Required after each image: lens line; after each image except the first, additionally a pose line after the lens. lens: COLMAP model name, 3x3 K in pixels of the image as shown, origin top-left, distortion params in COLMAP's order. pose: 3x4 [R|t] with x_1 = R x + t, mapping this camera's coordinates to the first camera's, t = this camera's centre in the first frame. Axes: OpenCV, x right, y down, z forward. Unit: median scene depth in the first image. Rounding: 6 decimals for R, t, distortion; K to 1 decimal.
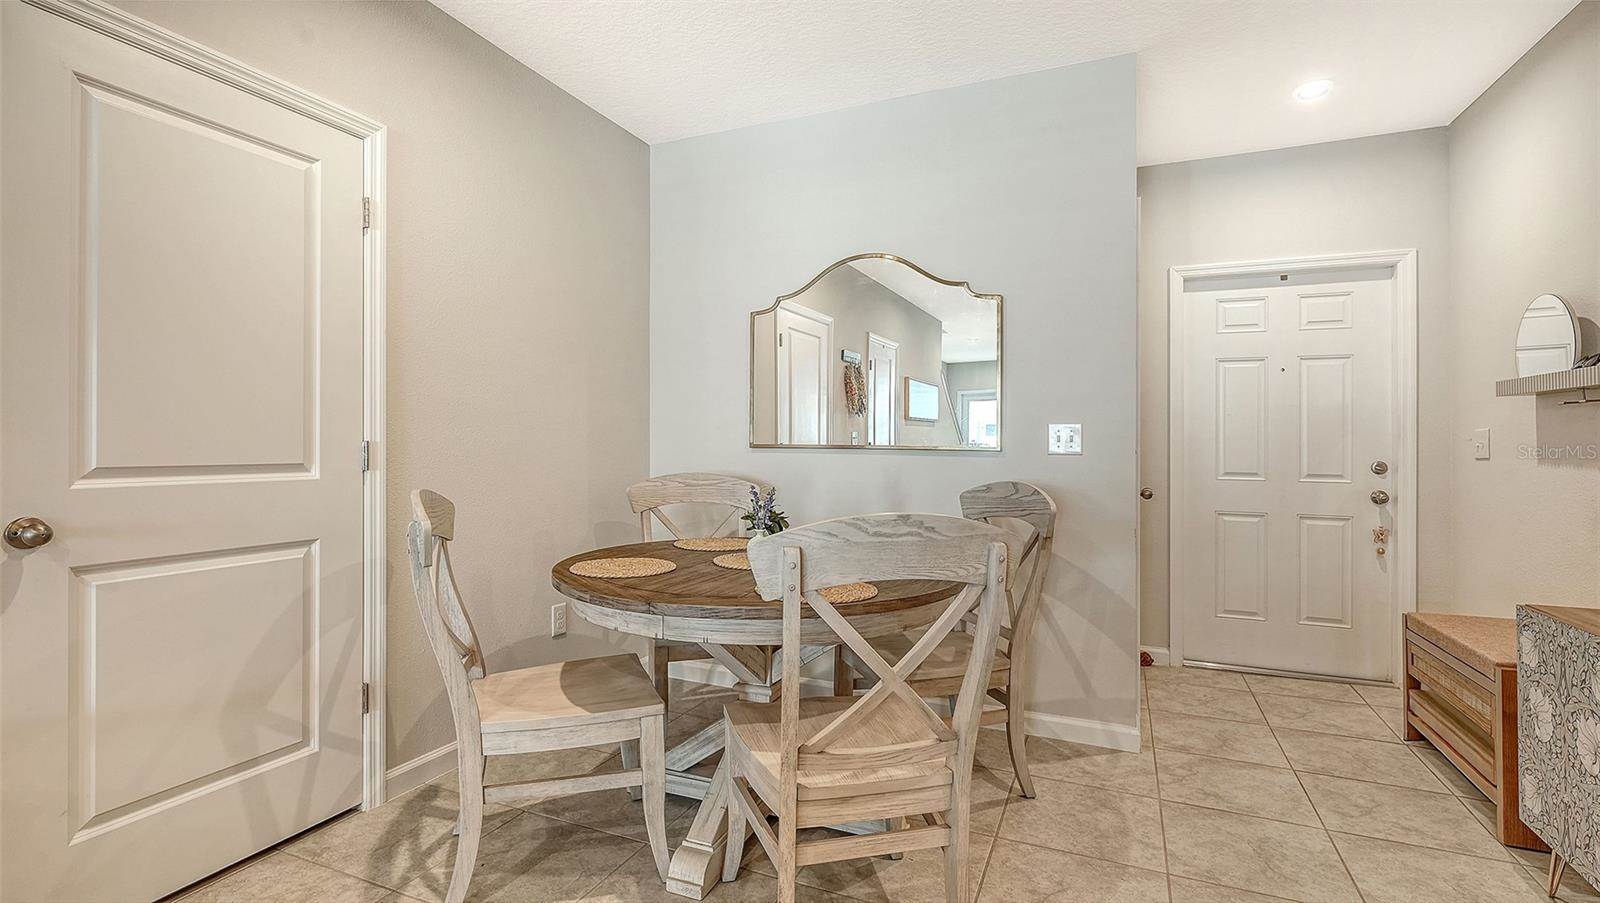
lens RADIAL K [[741.2, 0, 796.9], [0, 741.2, 430.1], [0, 0, 1]] dist [0.000504, 0.000245]
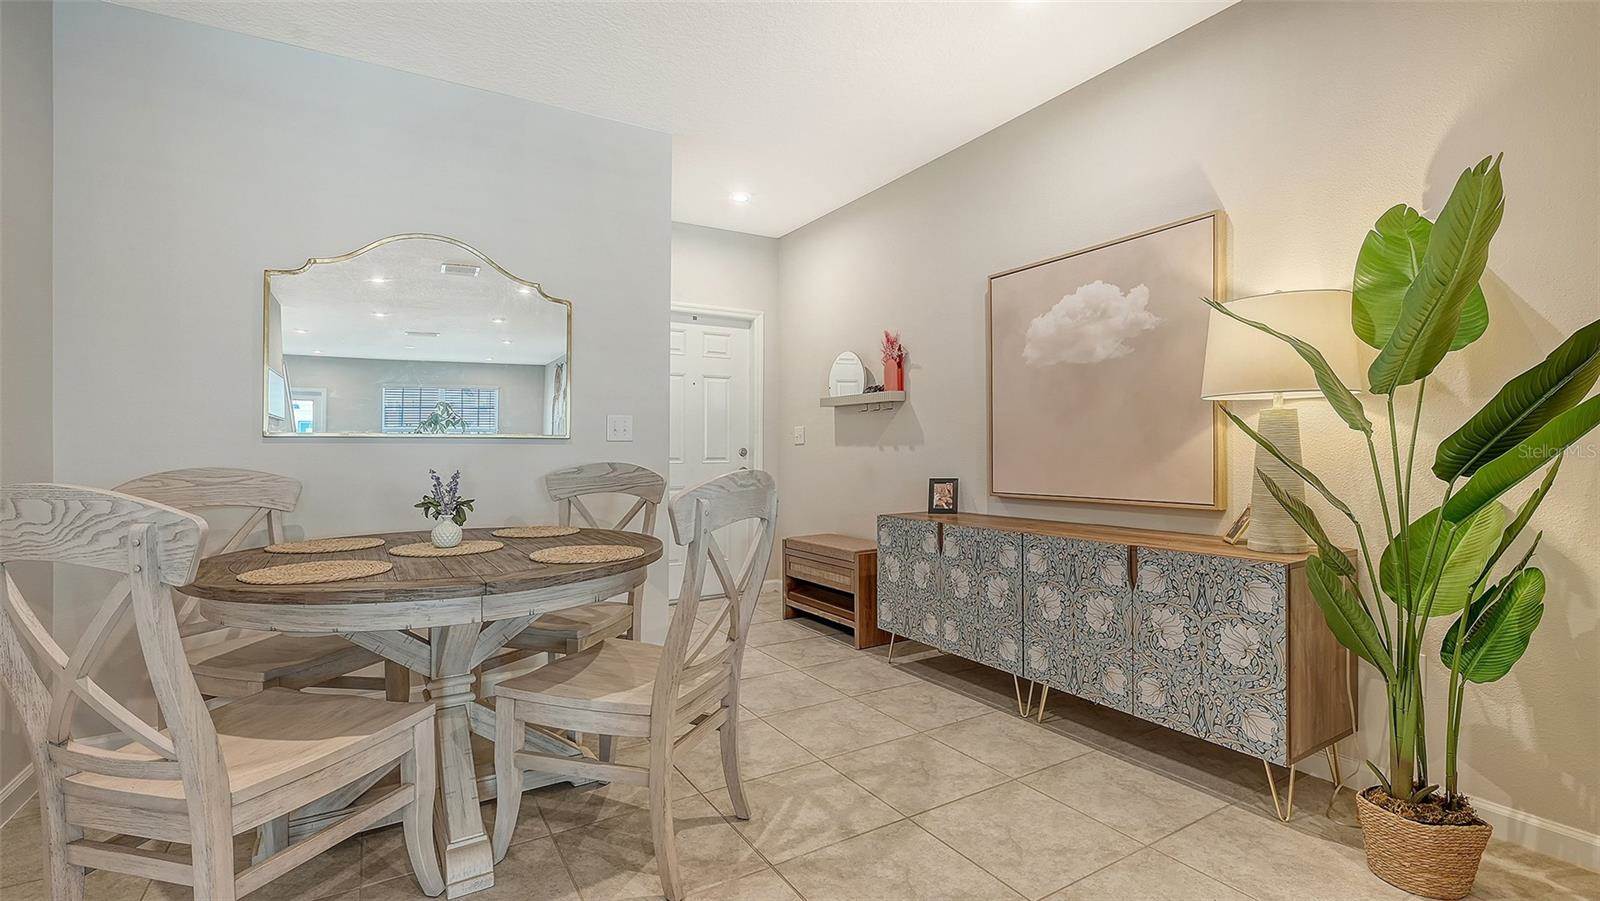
lens RADIAL K [[706.1, 0, 791.9], [0, 706.1, 446.5], [0, 0, 1]] dist [0.009785, 0.000017]
pose [[0.581390, -0.007586, 0.813590, -0.432163], [-0.003877, 0.999919, 0.012094, 0.027121], [-0.813616, -0.010186, 0.581314, 0.092636]]
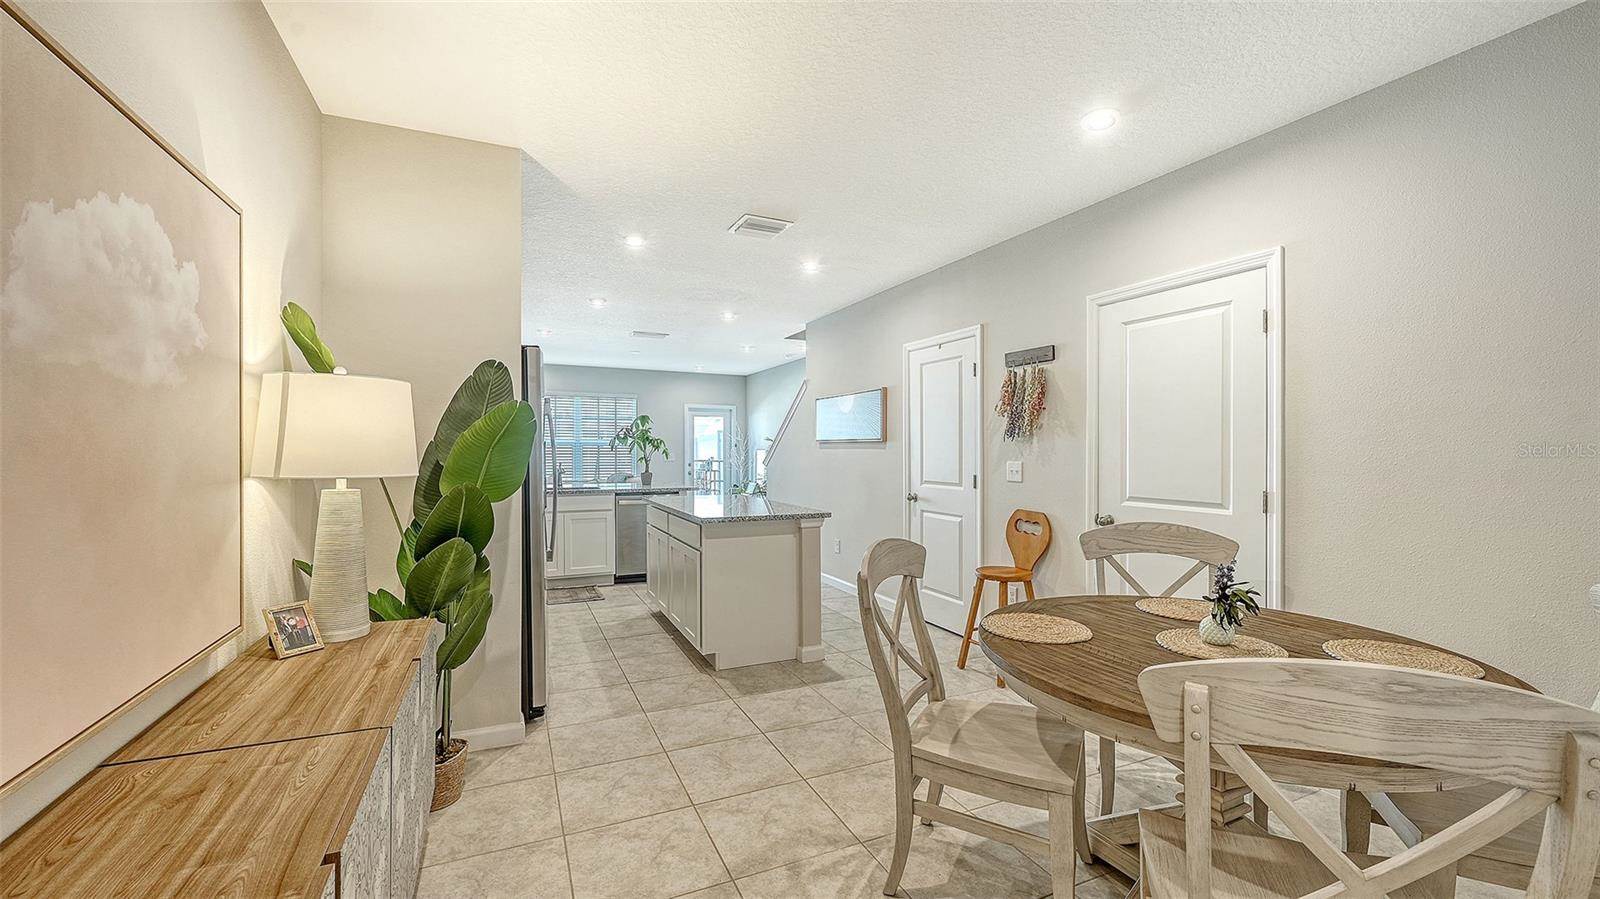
lens RADIAL K [[647.7, 0, 796.4], [0, 647.7, 463.1], [0, 0, 1]] dist [0.001134, 0.000241]
pose [[-0.669560, 0.006481, -0.742729, 0.696809], [0.004446, 0.999979, 0.004718, -0.037473], [0.742744, -0.000143, -0.669575, 0.935115]]
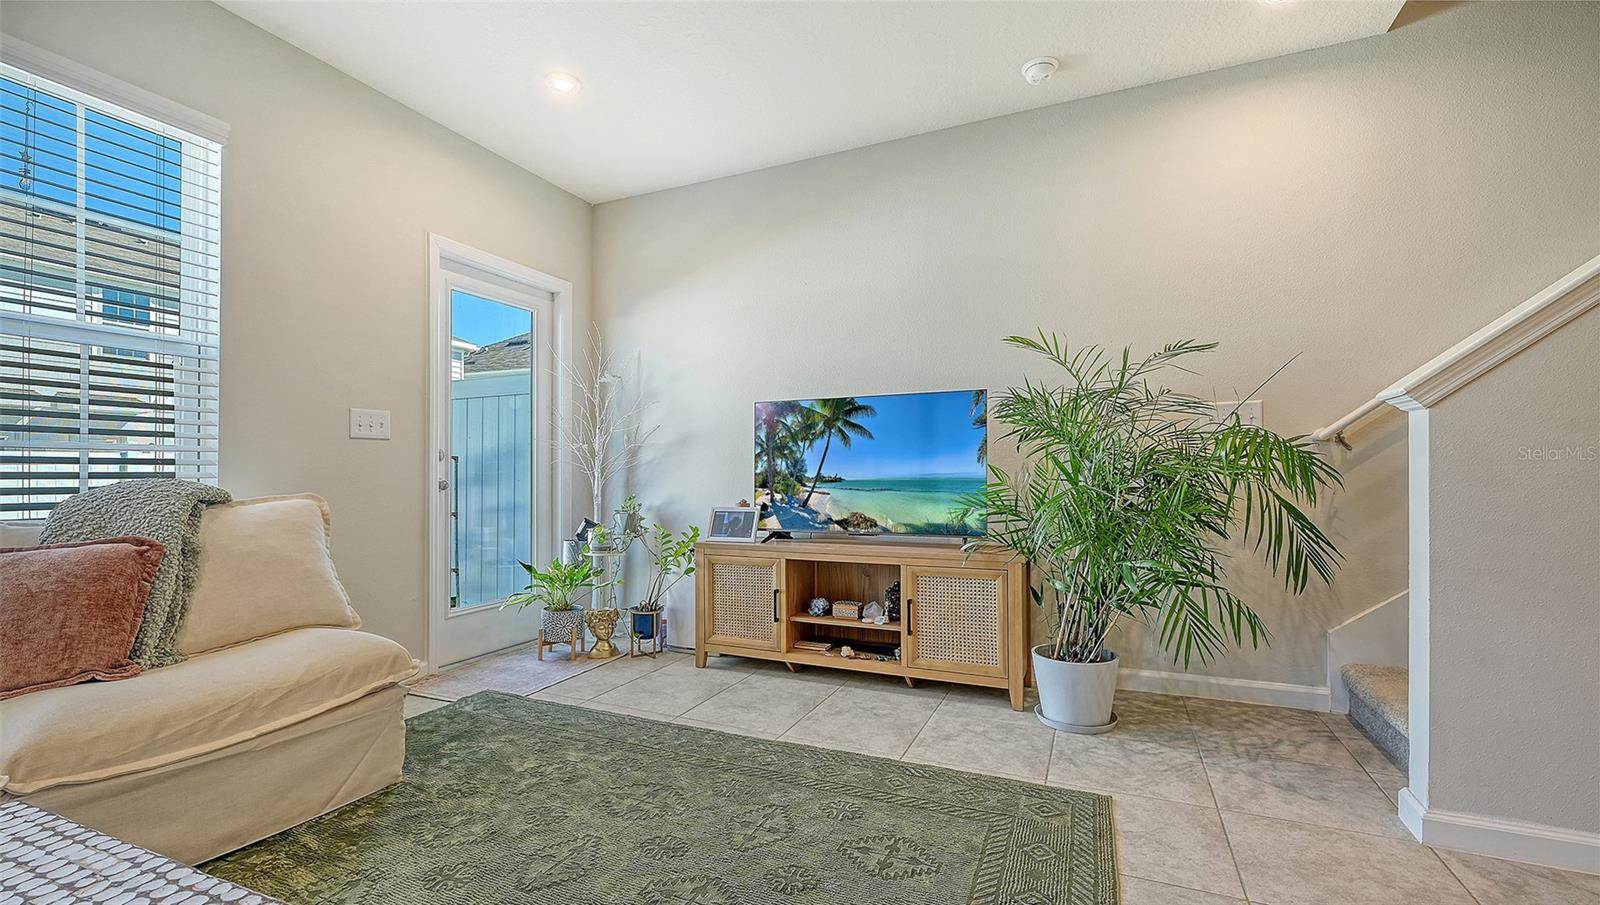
lens RADIAL K [[677.3, 0, 797.6], [0, 677.3, 457.4], [0, 0, 1]] dist [0.000703, 0.000410]
pose [[-0.015814, -0.032132, -0.999359, -0.643331], [0.020880, 0.999255, -0.032459, 0.041742], [0.999657, -0.021380, -0.015132, -1.542223]]
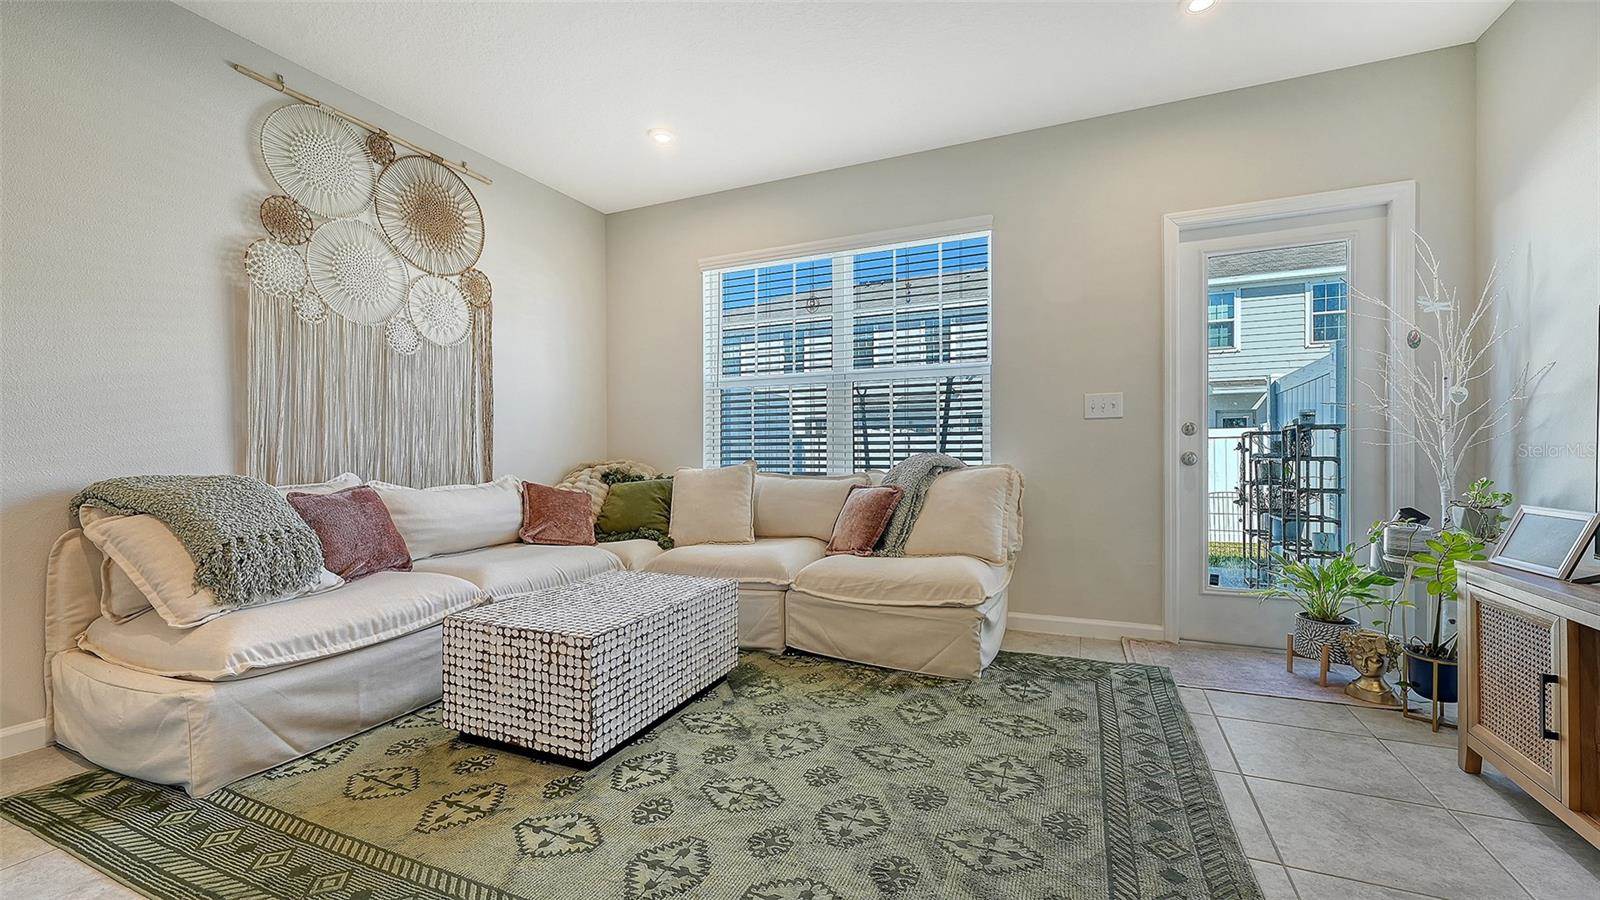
lens RADIAL K [[647.7, 0, 796.4], [0, 647.7, 463.6], [0, 0, 1]] dist [0.001134, 0.000241]
pose [[-0.999931, -0.000884, 0.011728, -1.131945], [-0.000844, 0.999994, 0.003412, 0.042865], [-0.011731, 0.003402, -0.999925, -1.057614]]
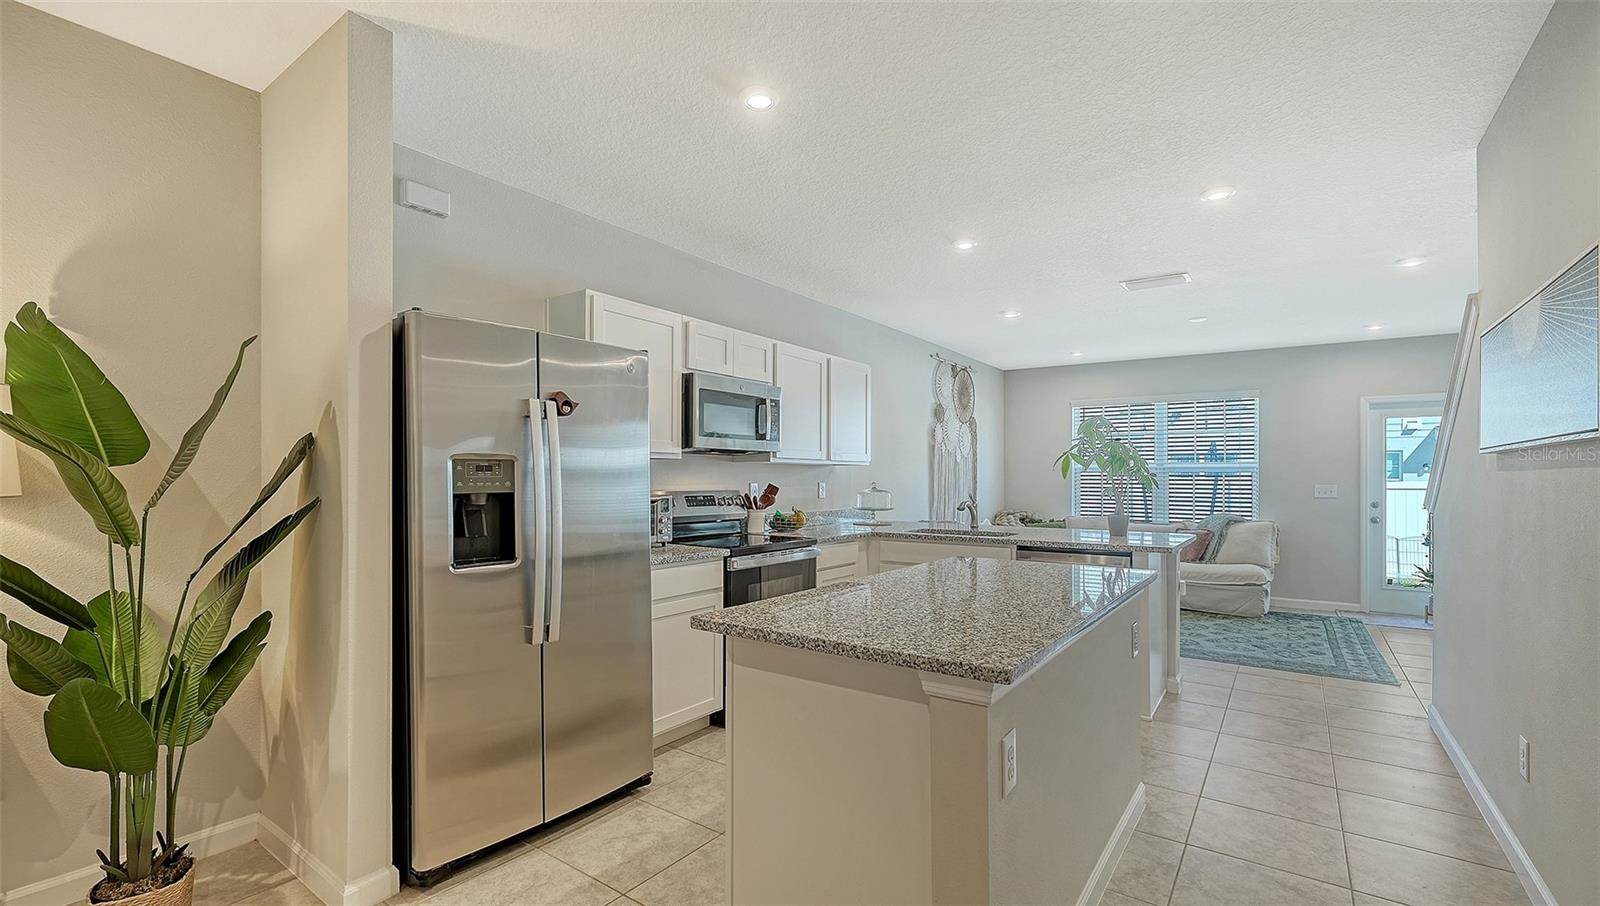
lens RADIAL K [[694.0, 0, 781.8], [0, 694.0, 477.9], [0, 0, 1]] dist [-0.002128, 0.000029]
pose [[-0.975485, -0.010860, 0.219798, -0.354844], [-0.014214, 0.999805, -0.013684, -0.043155], [-0.219607, -0.016472, -0.975449, 0.539462]]
